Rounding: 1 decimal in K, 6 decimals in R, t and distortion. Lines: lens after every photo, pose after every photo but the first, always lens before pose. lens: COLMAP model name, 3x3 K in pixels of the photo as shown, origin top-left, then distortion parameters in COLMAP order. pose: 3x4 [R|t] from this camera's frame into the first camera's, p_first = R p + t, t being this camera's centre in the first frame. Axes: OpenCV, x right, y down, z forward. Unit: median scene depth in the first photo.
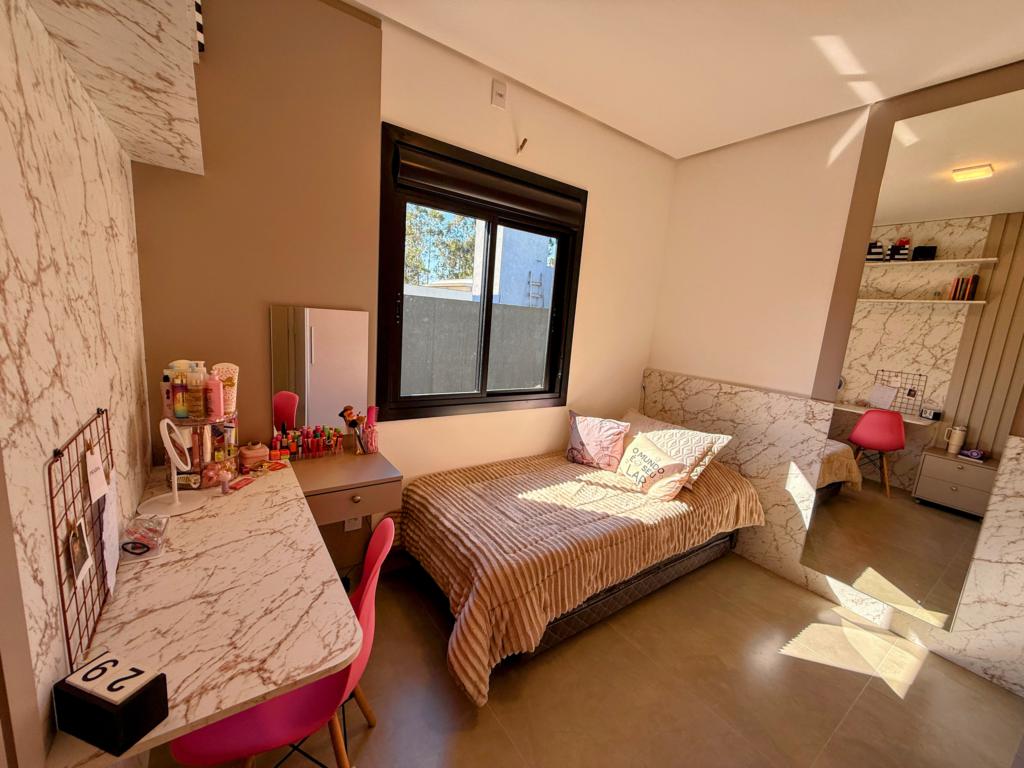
lens RADIAL K [[407.6, 0, 509.9], [0, 407.6, 386.3], [0, 0, 1]] dist [0.001517, -0.000198]
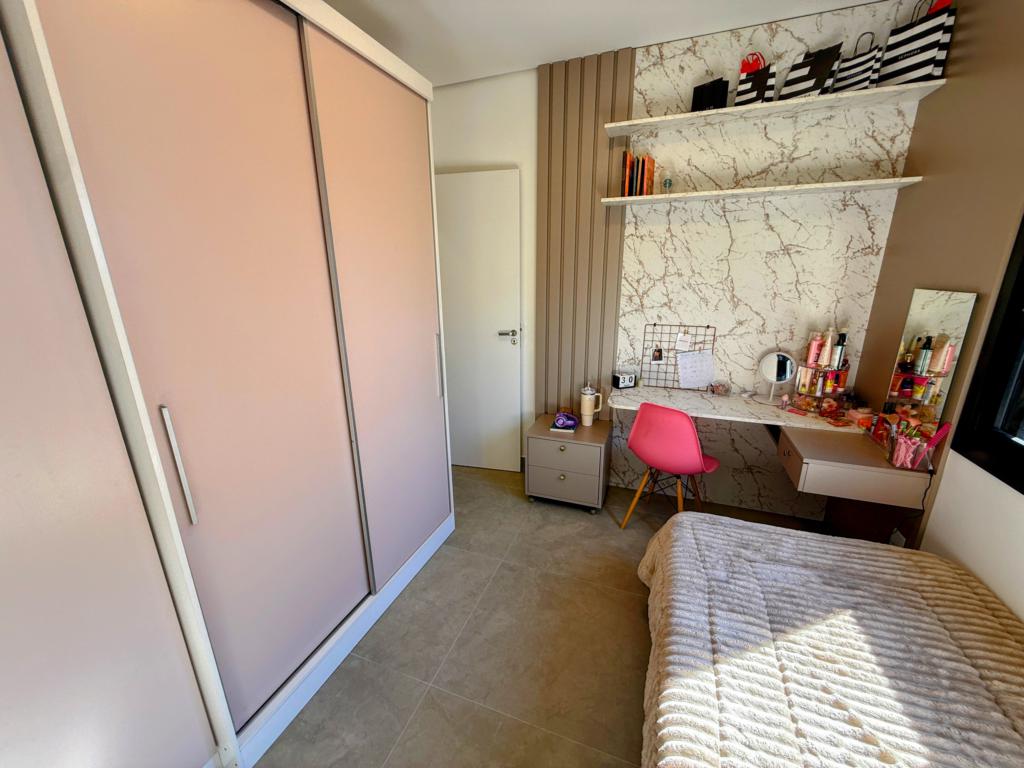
lens RADIAL K [[407.6, 0, 515.4], [0, 407.6, 387.2], [0, 0, 1]] dist [0.001517, -0.000198]
pose [[-0.819256, 0.088567, -0.566547, 1.207059], [-0.150852, 0.919912, 0.361947, -0.265039], [0.553230, 0.381992, -0.740283, 1.862461]]
